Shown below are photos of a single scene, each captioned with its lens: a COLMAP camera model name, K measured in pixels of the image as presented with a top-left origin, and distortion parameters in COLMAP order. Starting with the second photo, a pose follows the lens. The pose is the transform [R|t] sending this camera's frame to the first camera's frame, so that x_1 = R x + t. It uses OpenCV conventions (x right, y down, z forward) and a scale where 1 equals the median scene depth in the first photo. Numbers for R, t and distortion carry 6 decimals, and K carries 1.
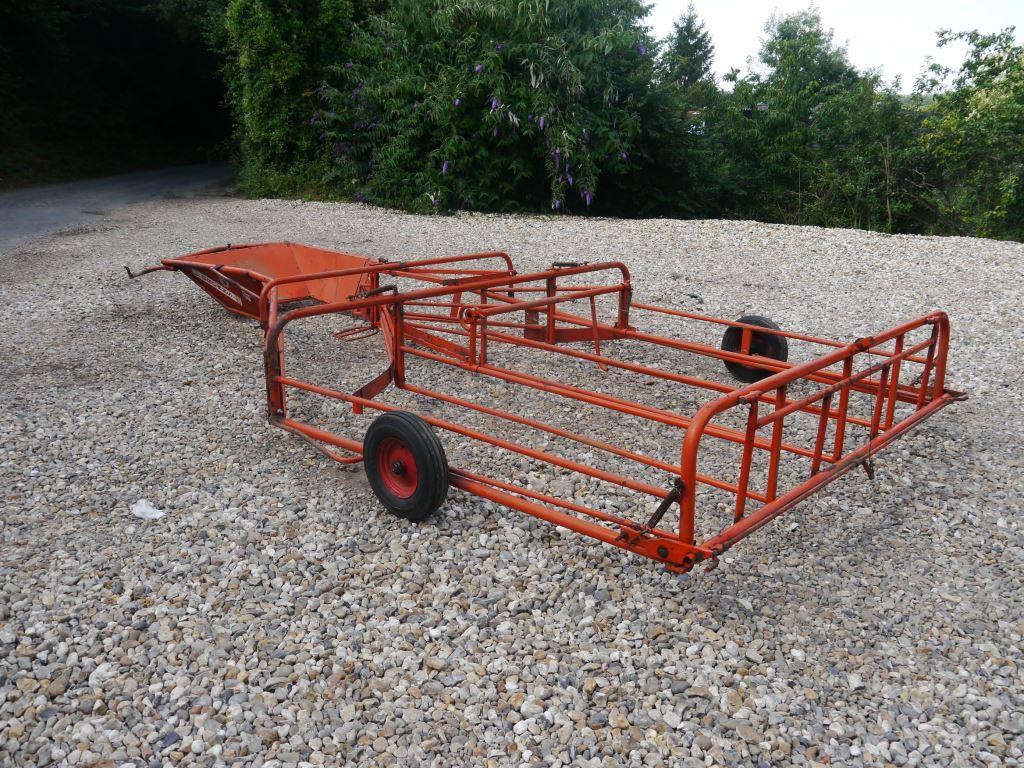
lens RADIAL K [[849.7, 0, 512.3], [0, 849.7, 384.9], [0, 0, 1]] dist [-0.033107, 0.015195]
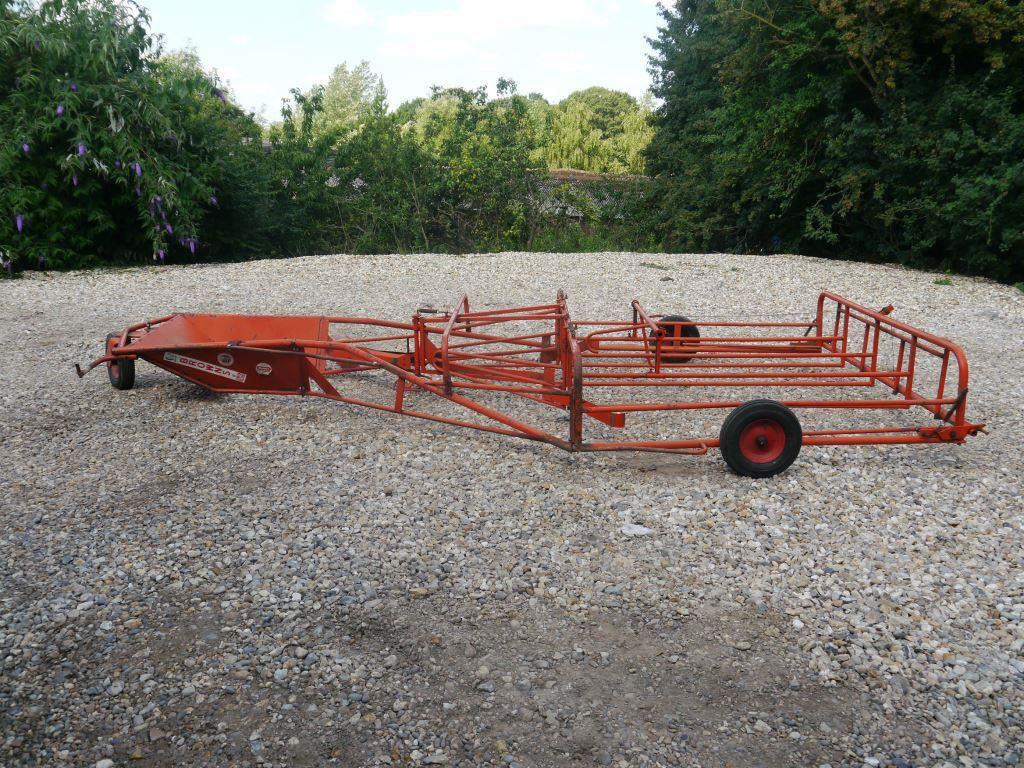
lens RADIAL K [[849.7, 0, 512.2], [0, 849.7, 385.4], [0, 0, 1]] dist [-0.033107, 0.015195]
pose [[0.734837, -0.179572, 0.654040, -0.300439], [0.202668, 0.978392, 0.040921, -0.029717], [-0.647256, 0.102483, 0.755352, 0.052392]]
